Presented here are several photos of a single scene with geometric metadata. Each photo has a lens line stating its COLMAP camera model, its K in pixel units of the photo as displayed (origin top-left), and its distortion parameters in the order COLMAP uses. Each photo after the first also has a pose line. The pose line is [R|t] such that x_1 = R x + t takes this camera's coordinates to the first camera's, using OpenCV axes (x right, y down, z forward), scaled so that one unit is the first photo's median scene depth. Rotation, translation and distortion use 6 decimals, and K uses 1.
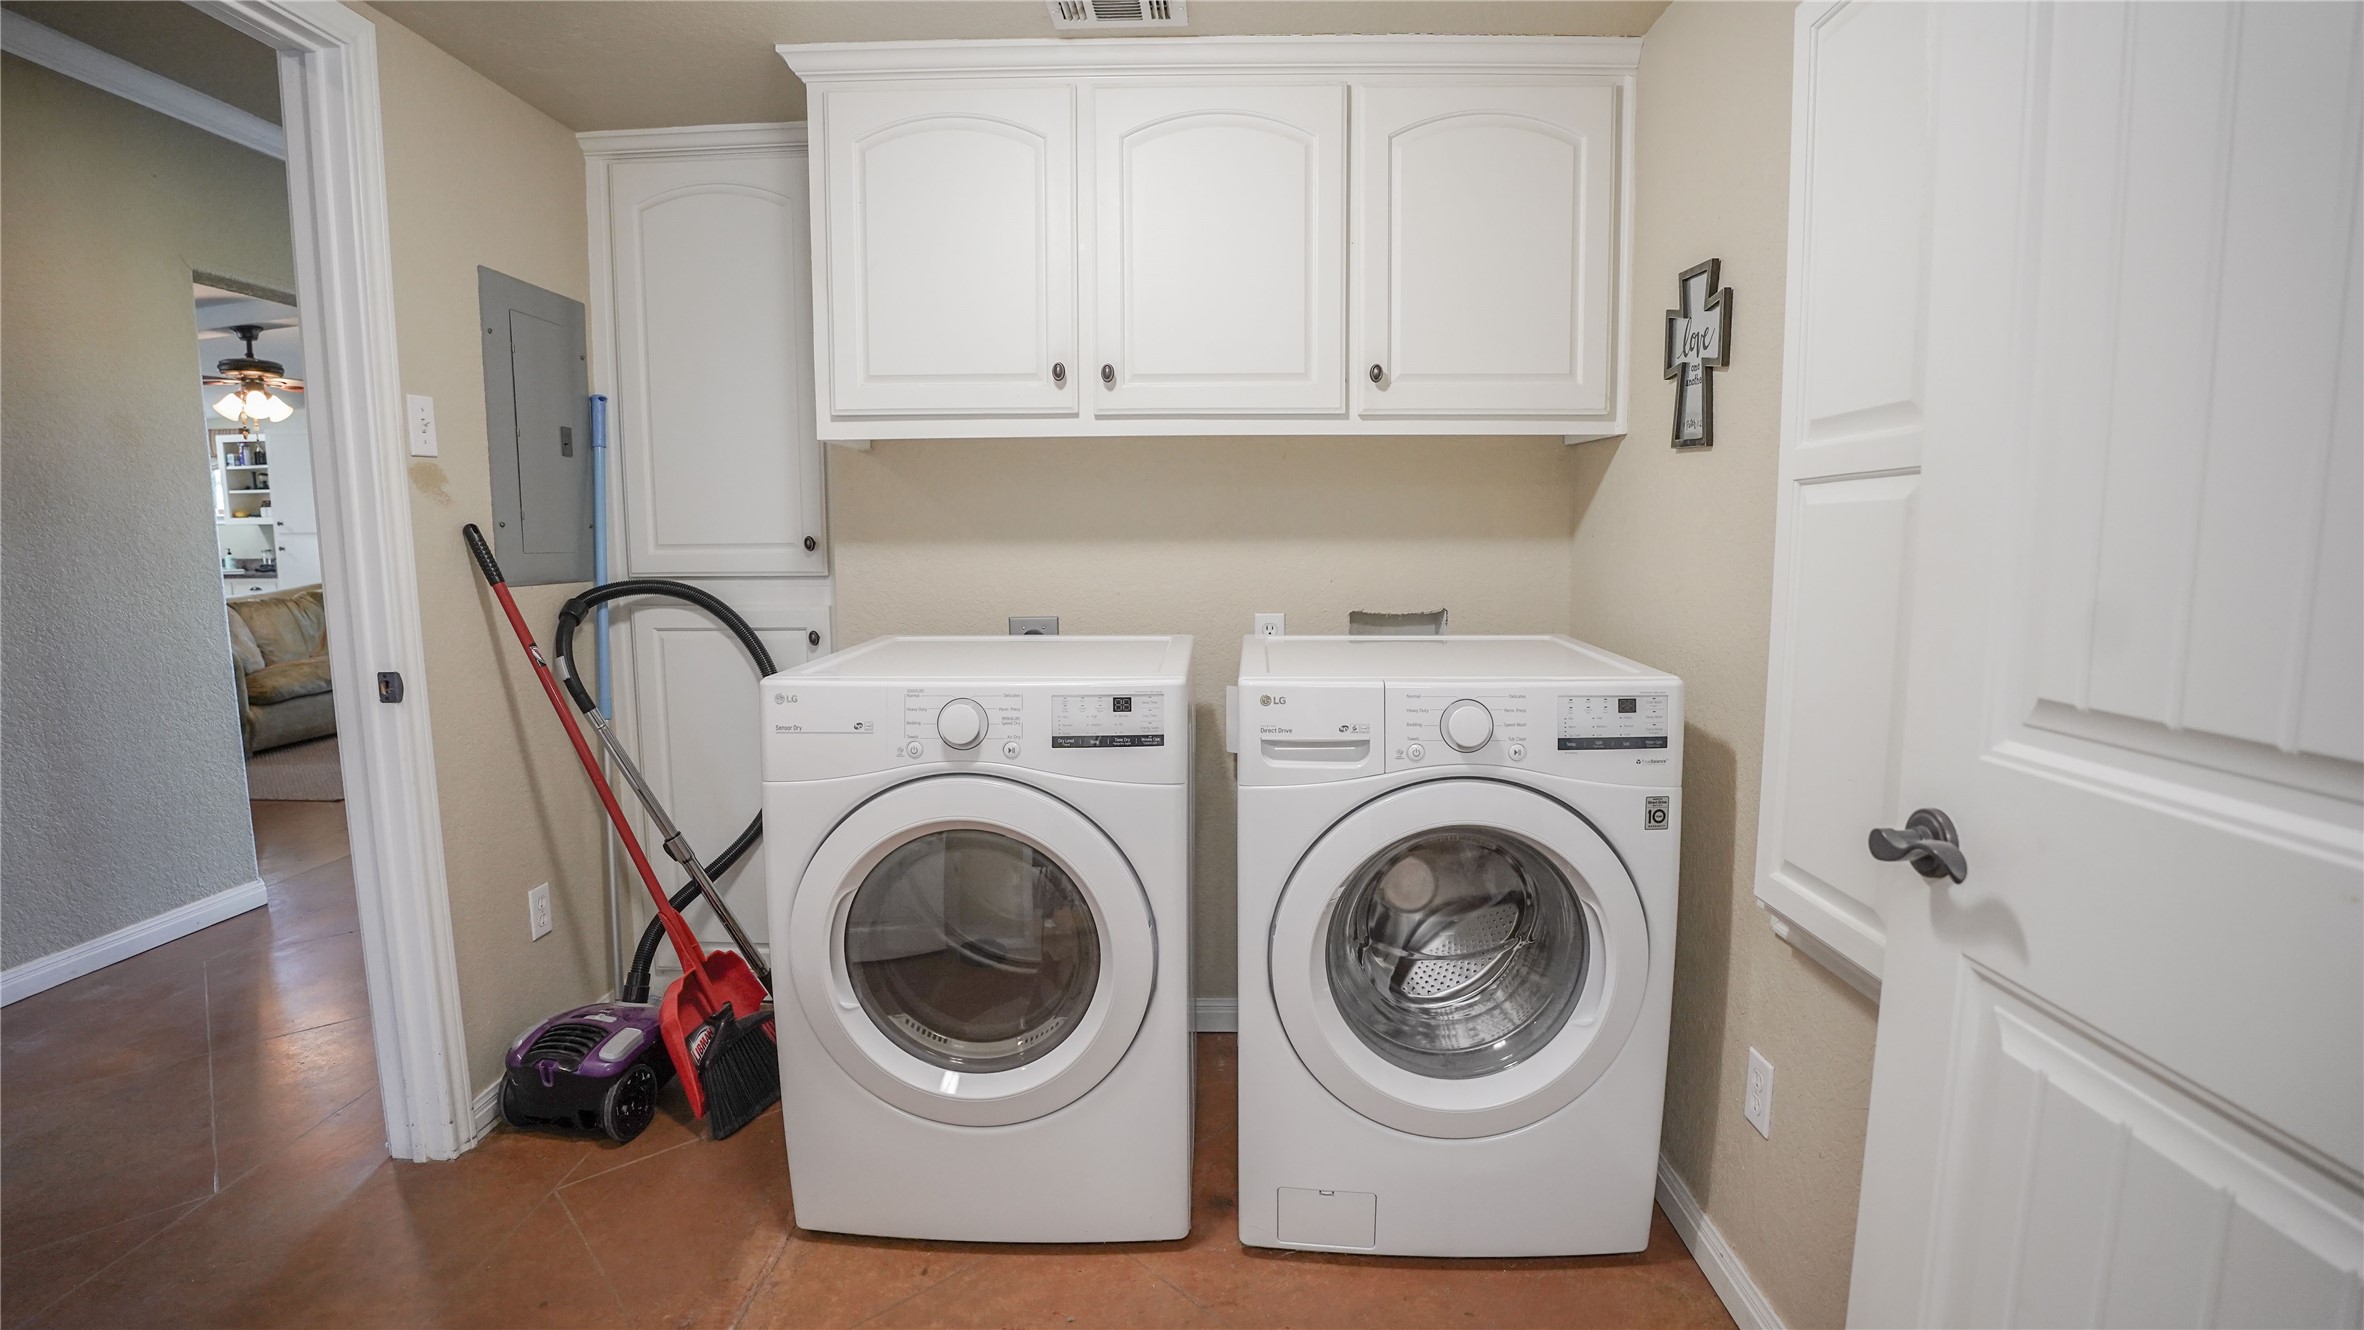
lens RADIAL K [[1078.1, 0, 1182.0], [0, 1078.1, 665.0], [0, 0, 1]] dist [-0.048705, 0.000580]
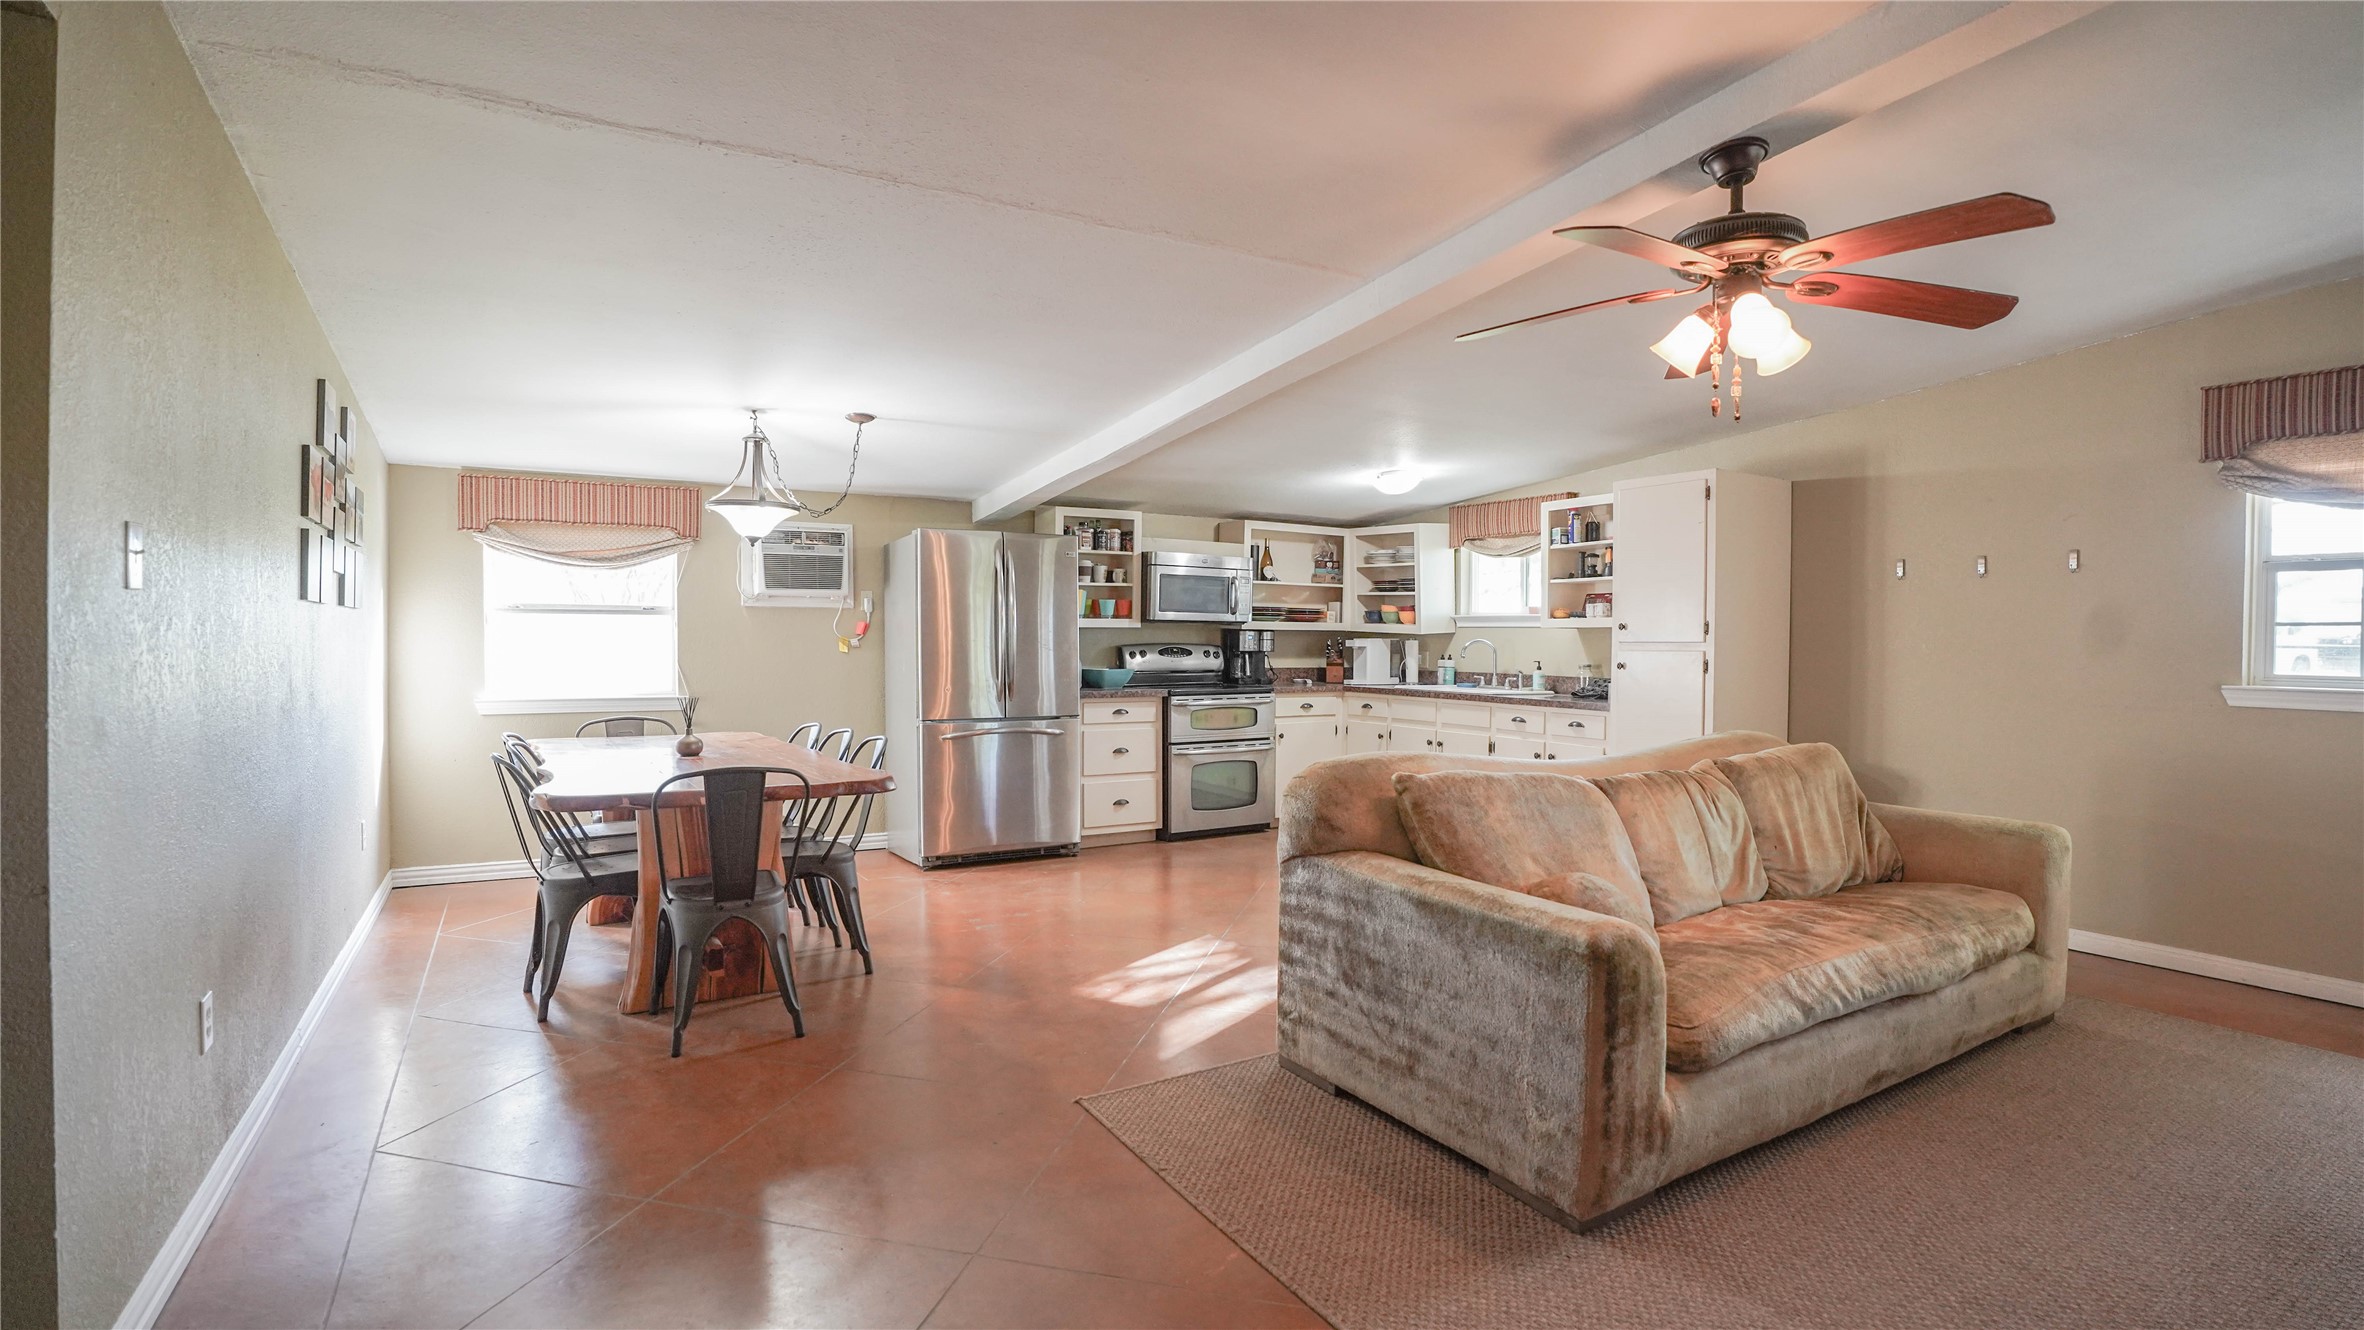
lens RADIAL K [[1078.1, 0, 1182.0], [0, 1078.1, 665.0], [0, 0, 1]] dist [-0.048705, 0.000580]
pose [[0.537863, 0.028910, -0.842536, -0.443444], [-0.116667, 0.992348, -0.040428, -0.052707], [0.834920, 0.120041, 0.537120, 0.407709]]
